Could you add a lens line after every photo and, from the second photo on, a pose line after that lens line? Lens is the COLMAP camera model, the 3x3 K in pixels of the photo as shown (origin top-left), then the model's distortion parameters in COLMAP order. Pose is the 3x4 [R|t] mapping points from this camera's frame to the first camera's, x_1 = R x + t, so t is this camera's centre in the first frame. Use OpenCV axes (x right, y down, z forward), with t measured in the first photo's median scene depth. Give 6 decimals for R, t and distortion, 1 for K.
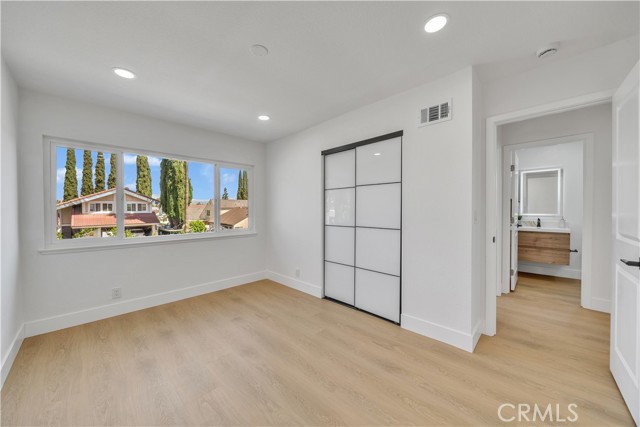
lens RADIAL K [[225.0, 0, 320.0], [0, 225.0, 213.5], [0, 0, 1]] dist [-0.025845, 0.000024]
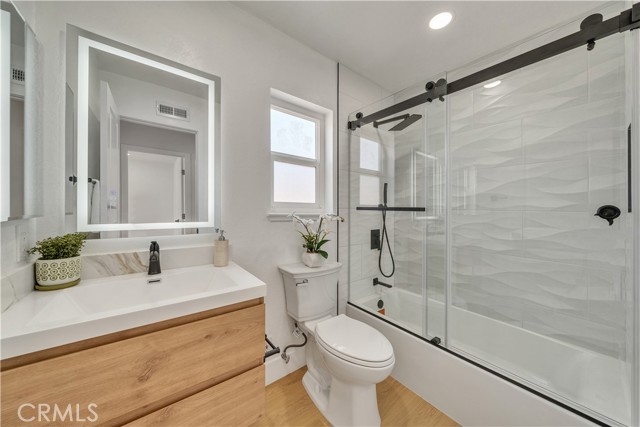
lens RADIAL K [[218.9, 0, 320.0], [0, 218.9, 213.5], [0, 0, 1]] dist [0.000247, -0.000013]
pose [[0.155917, -0.000653, 0.987770, 0.859883], [0.023256, 0.999725, -0.003010, -0.006715], [-0.987496, 0.023441, 0.155889, 0.849488]]
